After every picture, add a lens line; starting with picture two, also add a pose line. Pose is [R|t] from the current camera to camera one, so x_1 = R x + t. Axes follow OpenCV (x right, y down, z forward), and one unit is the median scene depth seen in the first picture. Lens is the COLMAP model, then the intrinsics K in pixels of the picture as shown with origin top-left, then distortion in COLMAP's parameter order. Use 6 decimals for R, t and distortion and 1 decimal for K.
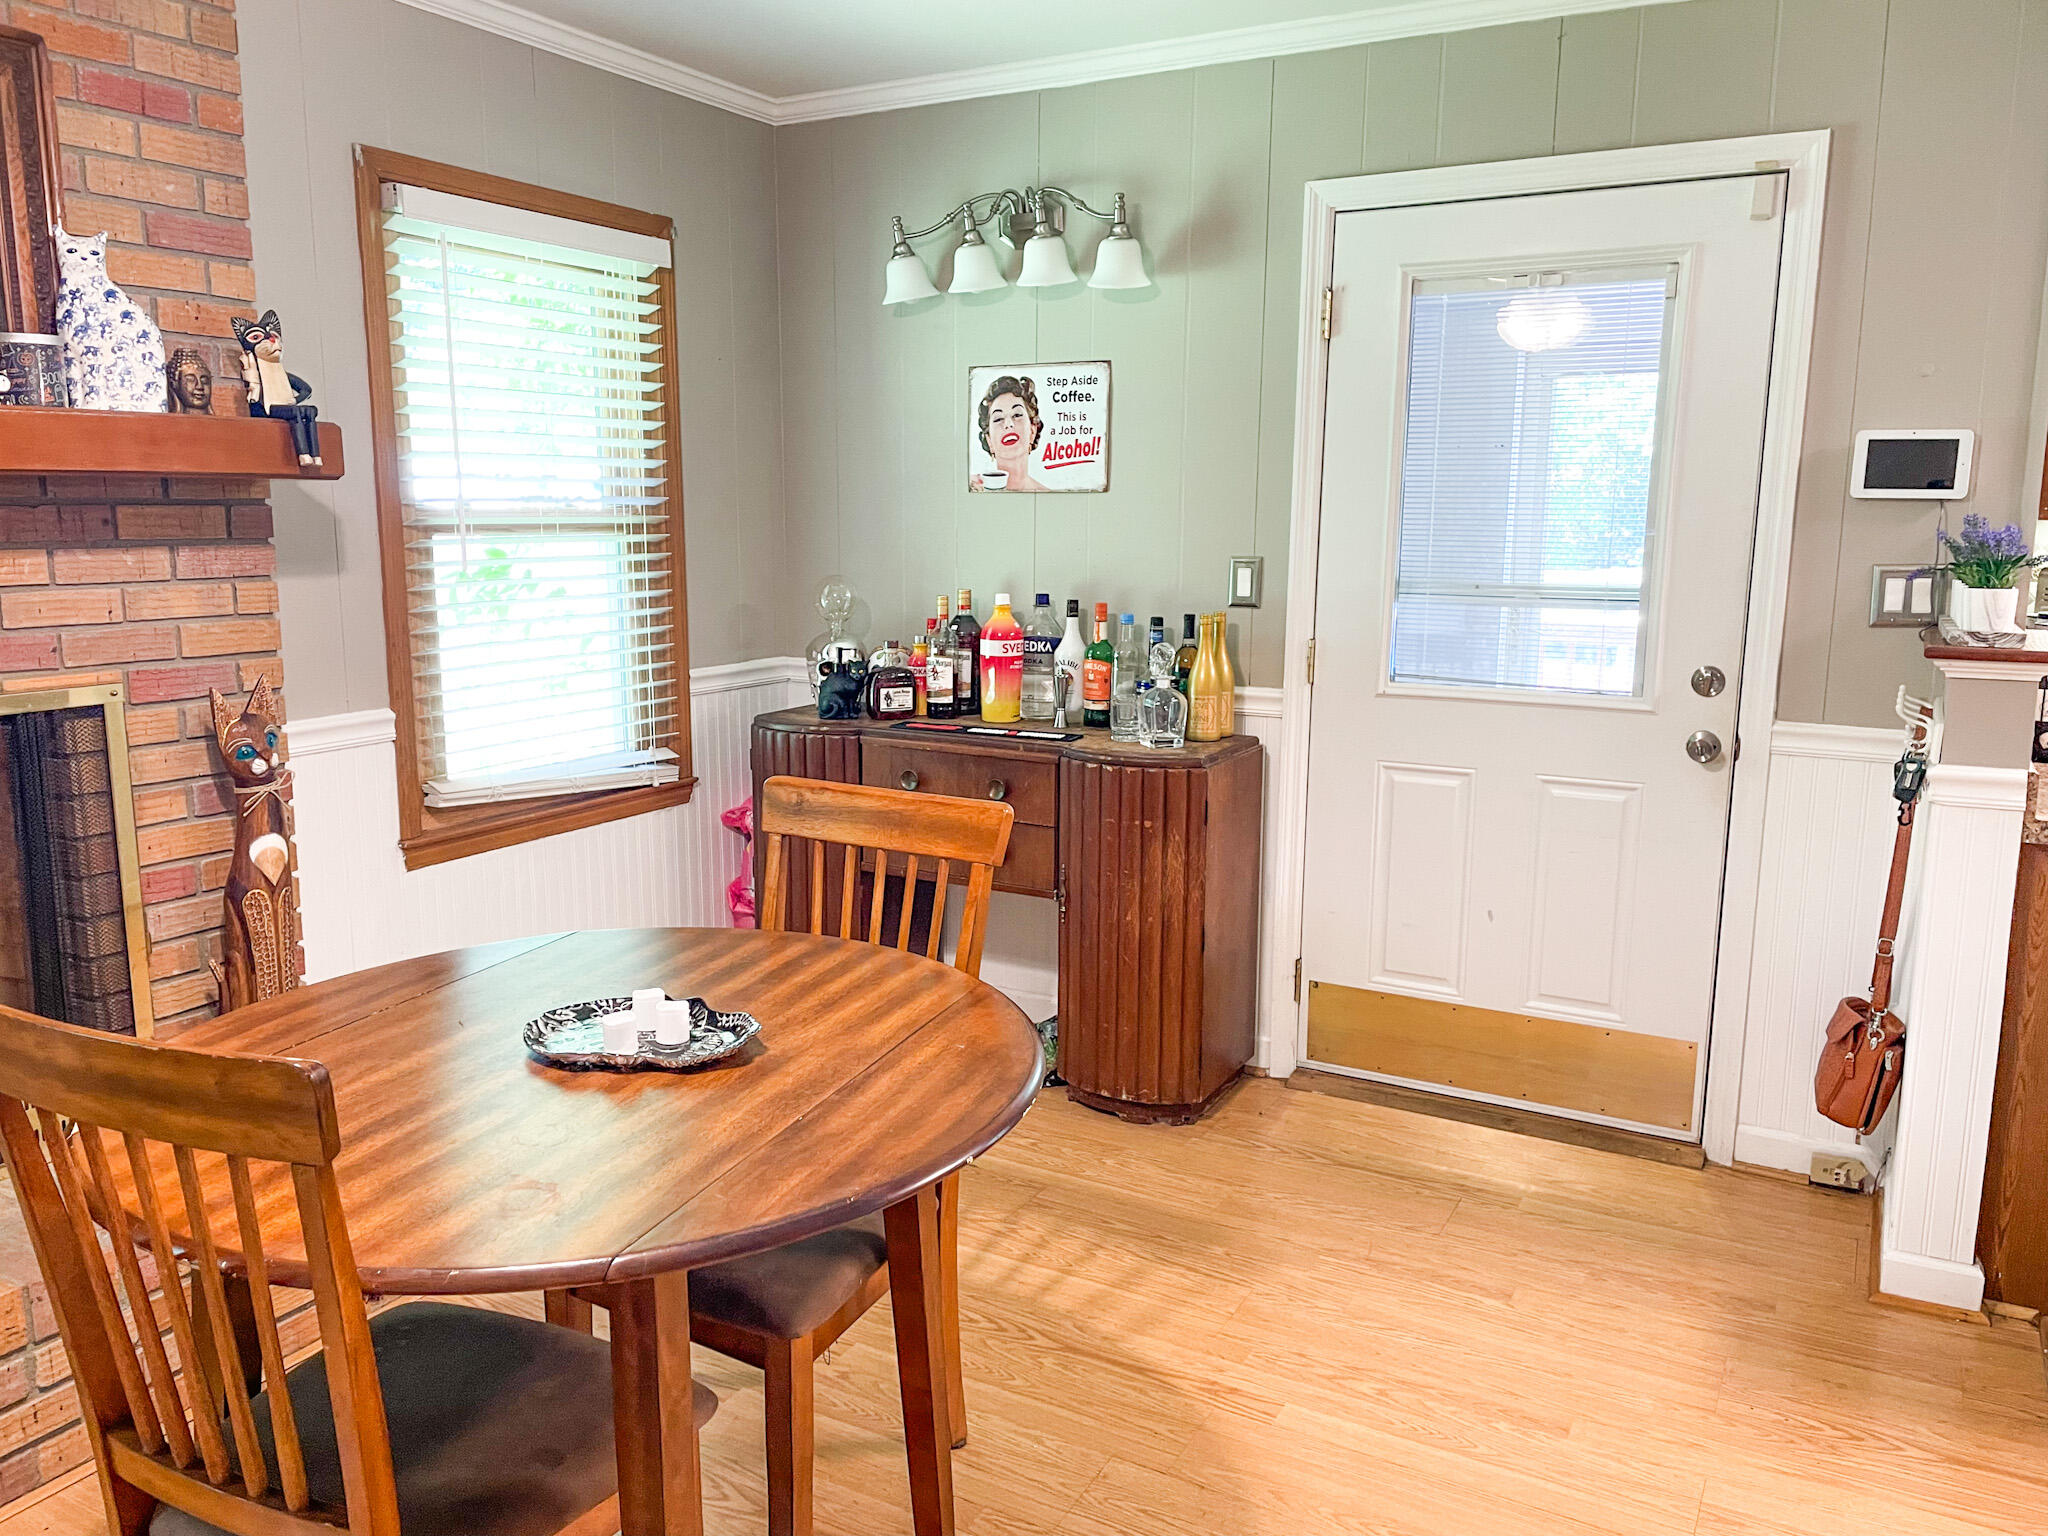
lens RADIAL K [[1551.1, 0, 1003.2], [0, 1551.1, 775.7], [0, 0, 1]] dist [0.080325, -0.095994]
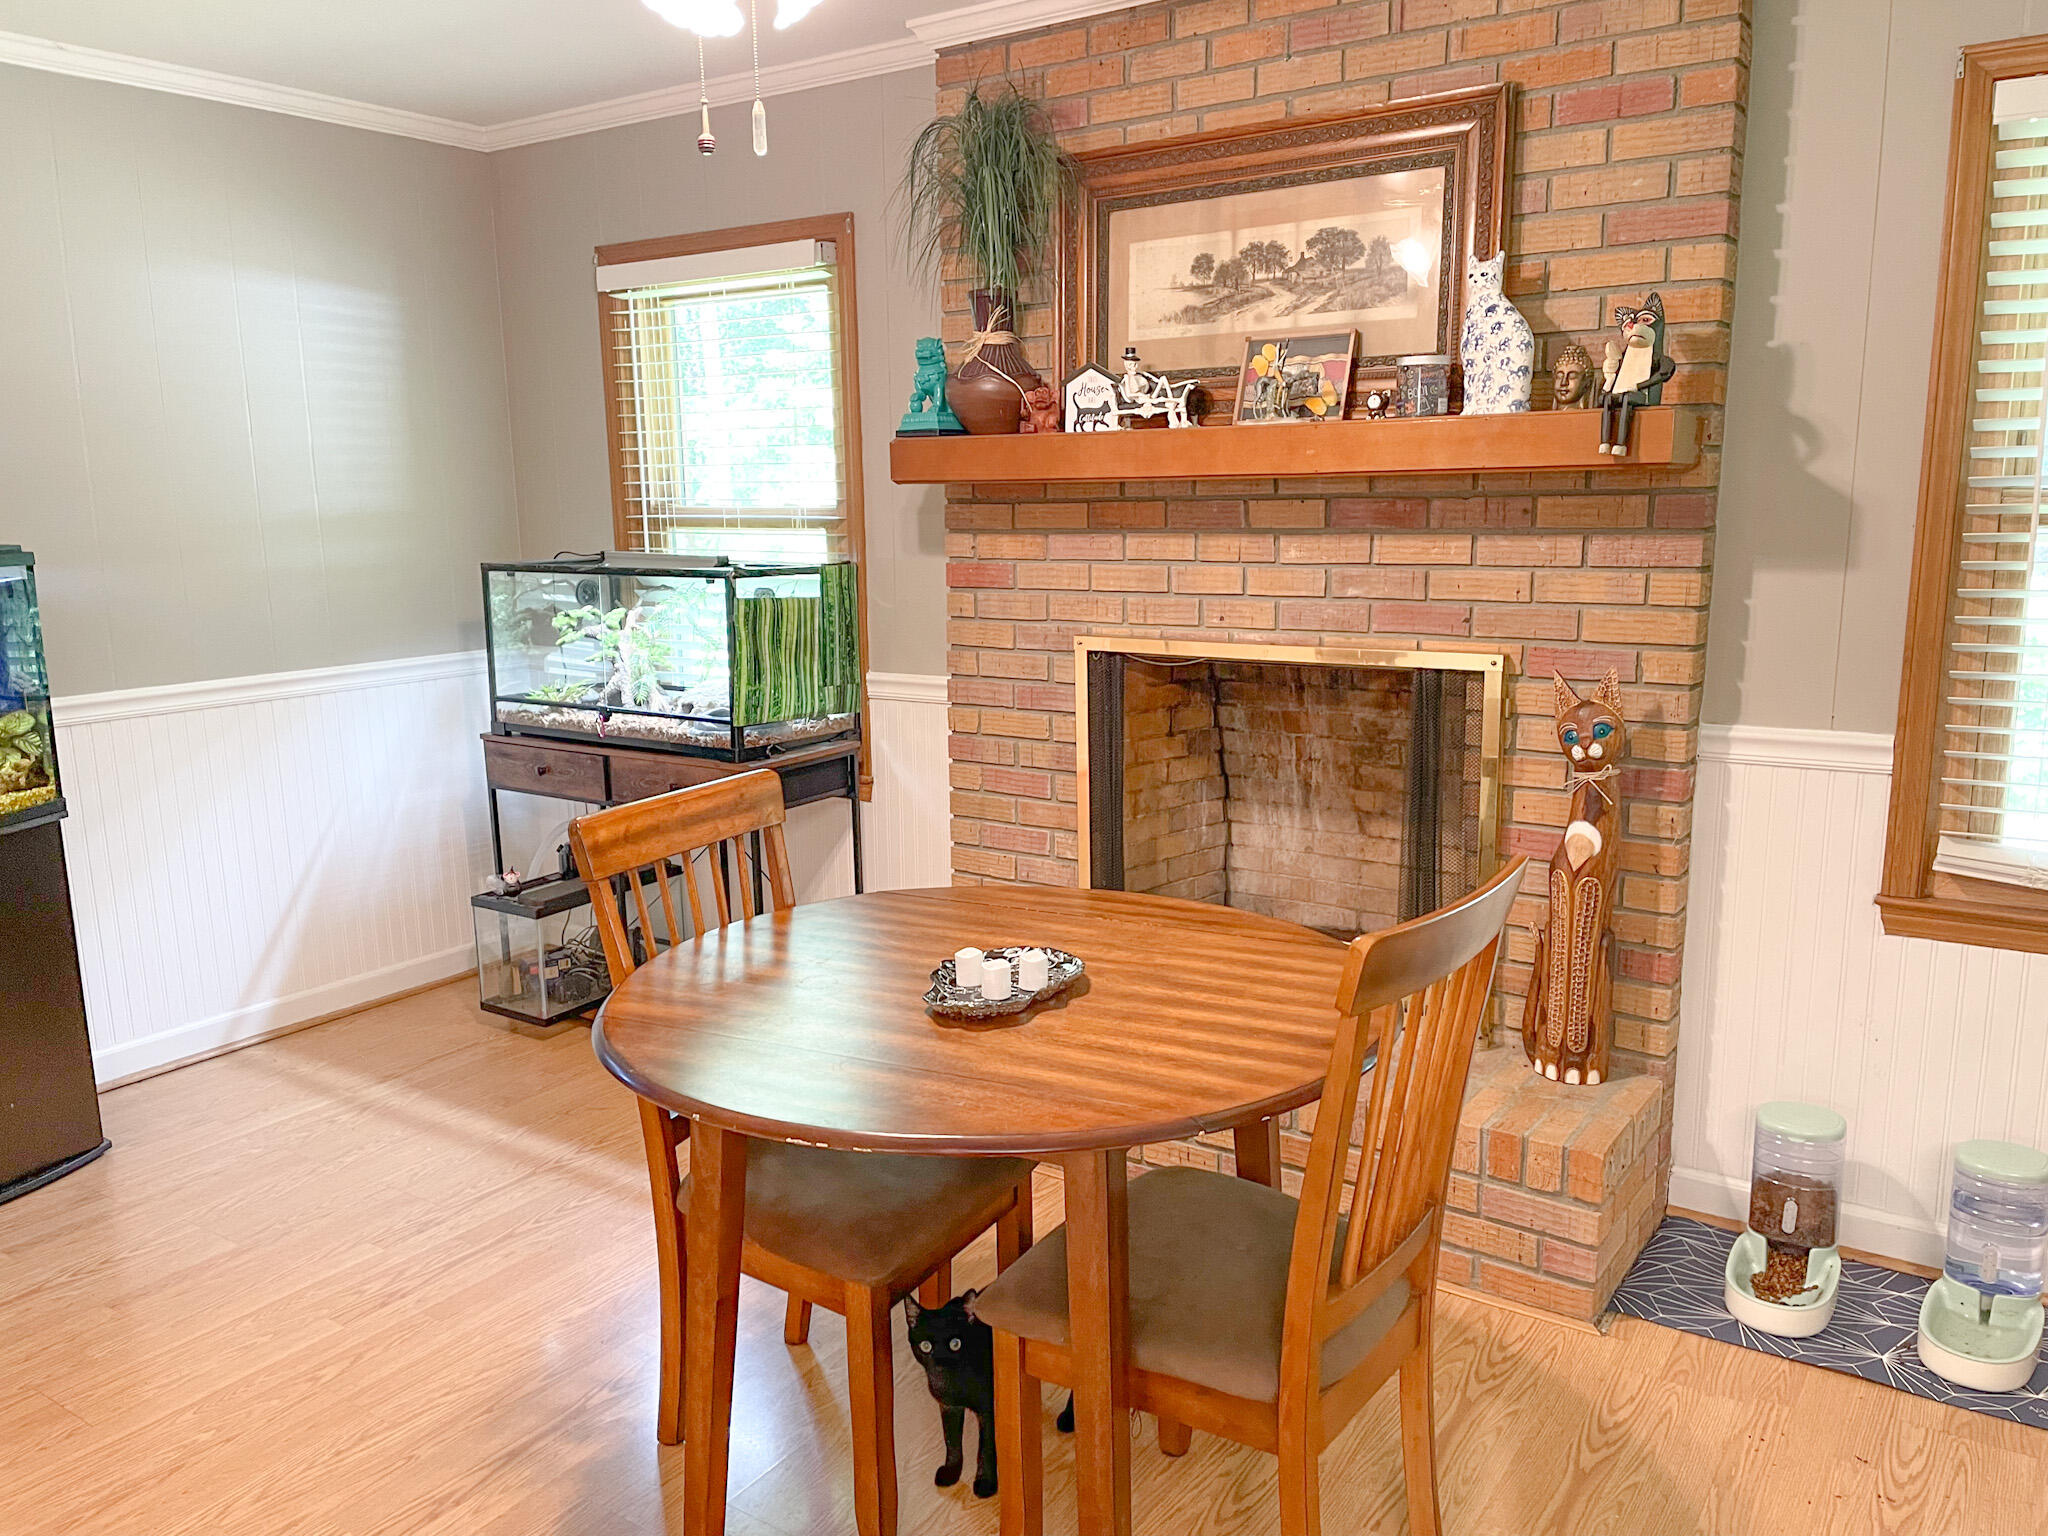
lens RADIAL K [[1551.1, 0, 1024.7], [0, 1551.1, 789.9], [0, 0, 1]] dist [0.080325, -0.095994]
pose [[-0.091660, 0.188047, -0.977874, 0.543280], [-0.154014, 0.967514, 0.200491, -0.127178], [0.983808, 0.168983, -0.059720, 0.692509]]
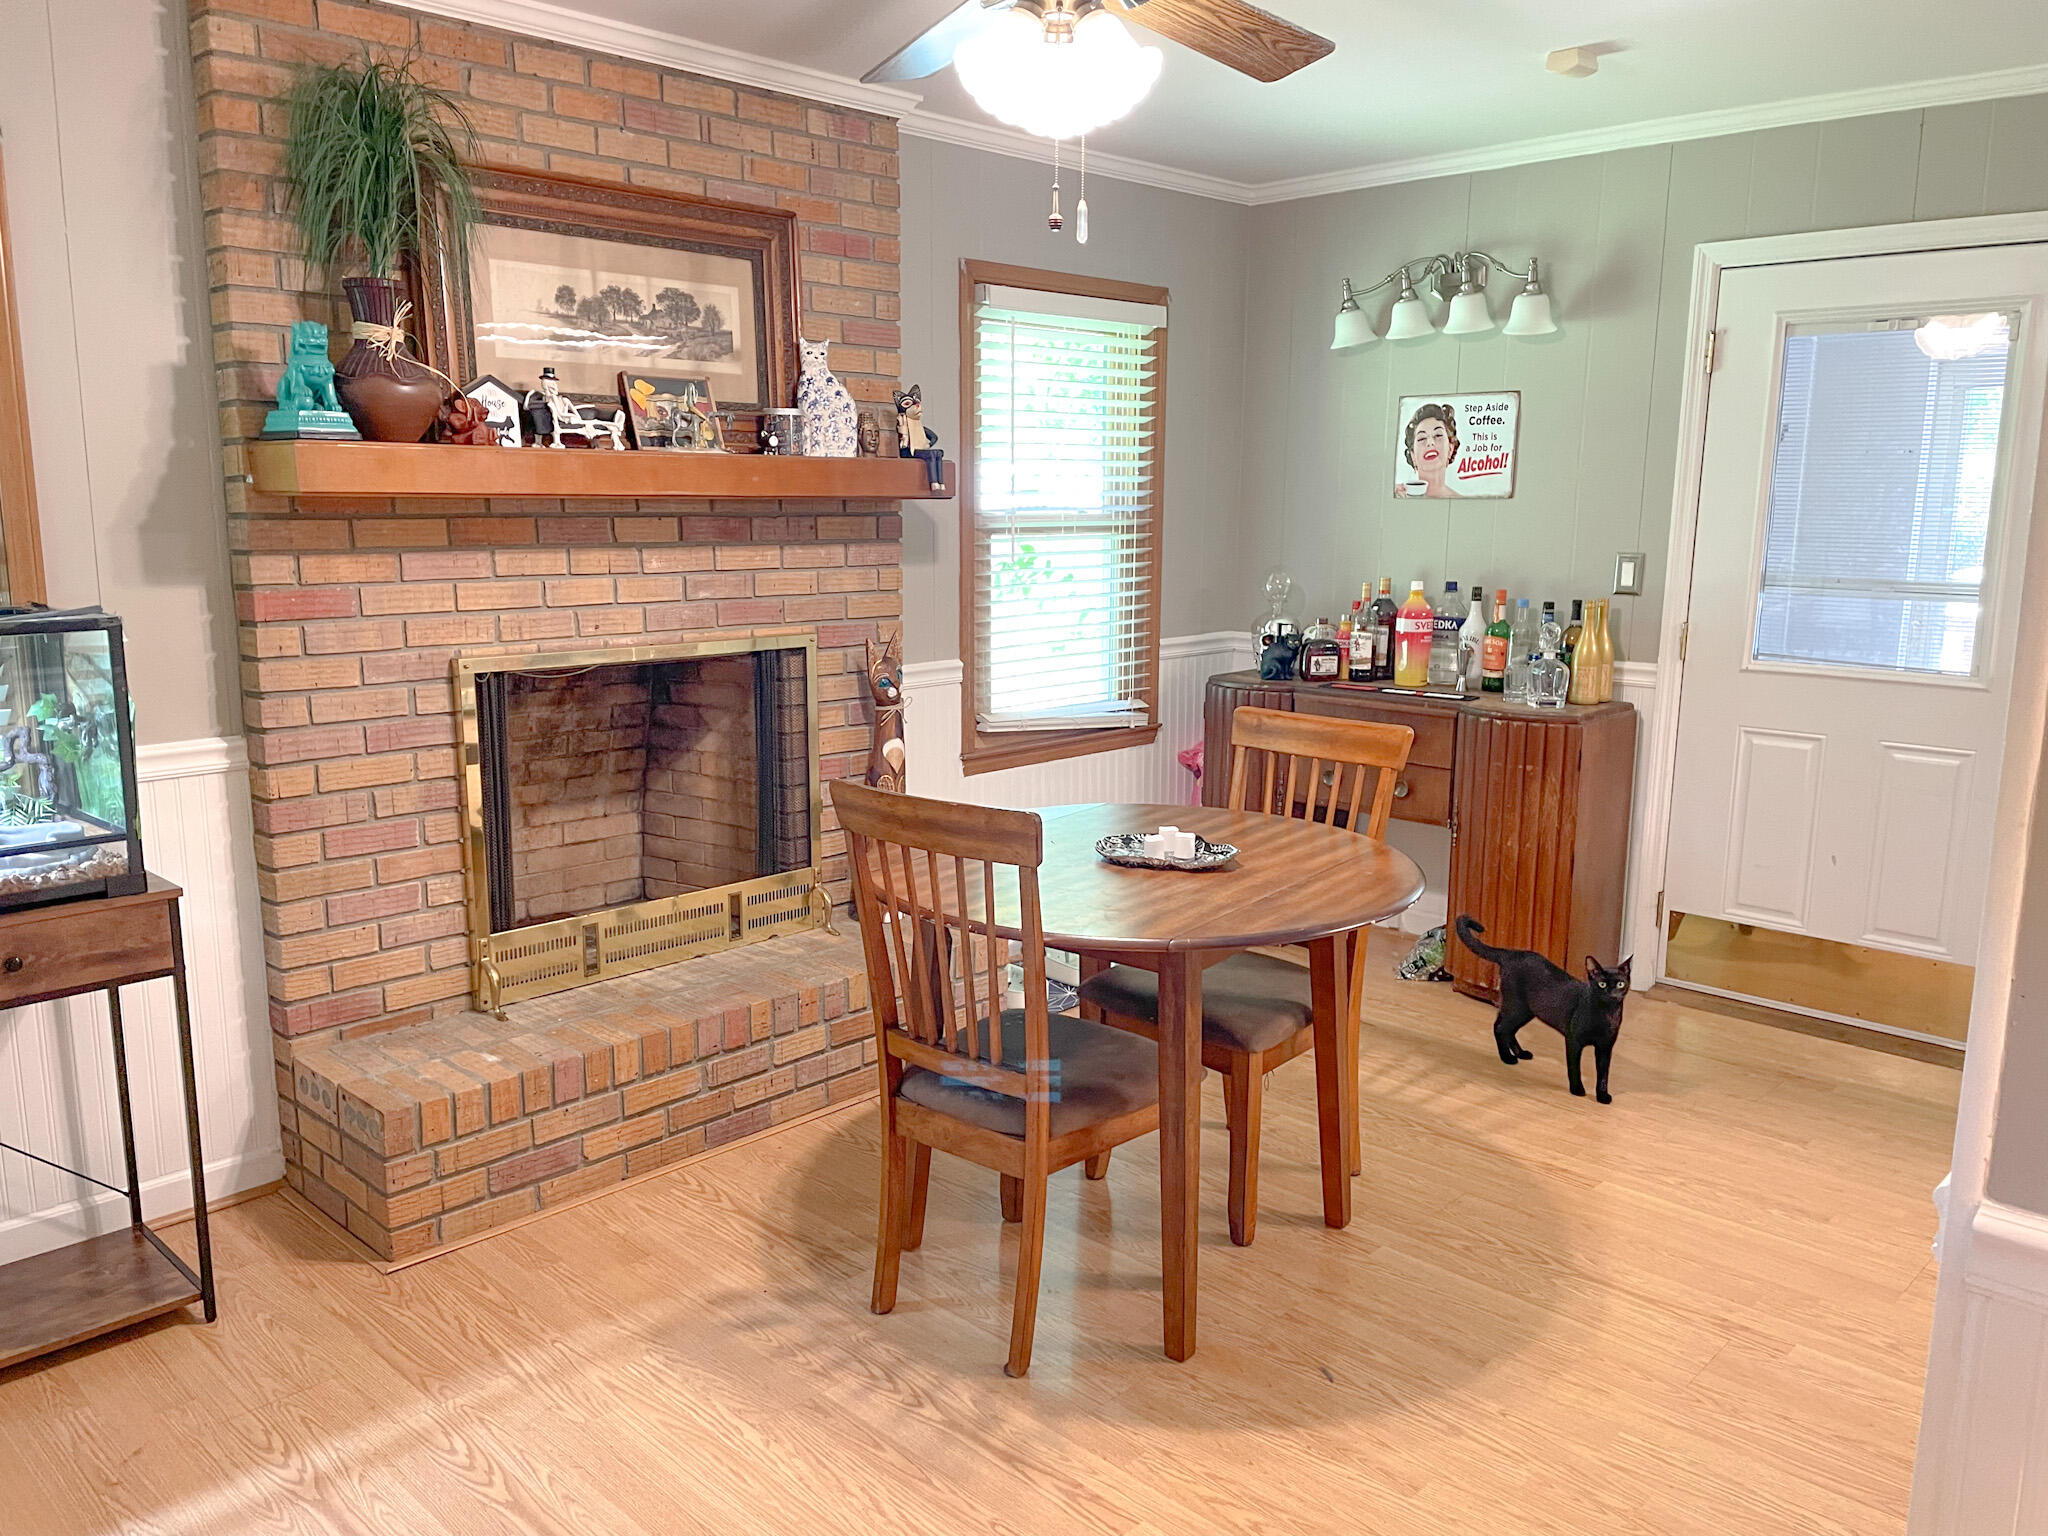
lens RADIAL K [[1551.1, 0, 1016.3], [0, 1551.1, 782.6], [0, 0, 1]] dist [0.080325, -0.095994]
pose [[0.967579, 0.046474, -0.248258, 0.008651], [-0.043628, 0.998904, 0.016955, 0.047871], [0.248774, -0.005574, 0.968546, -0.382277]]
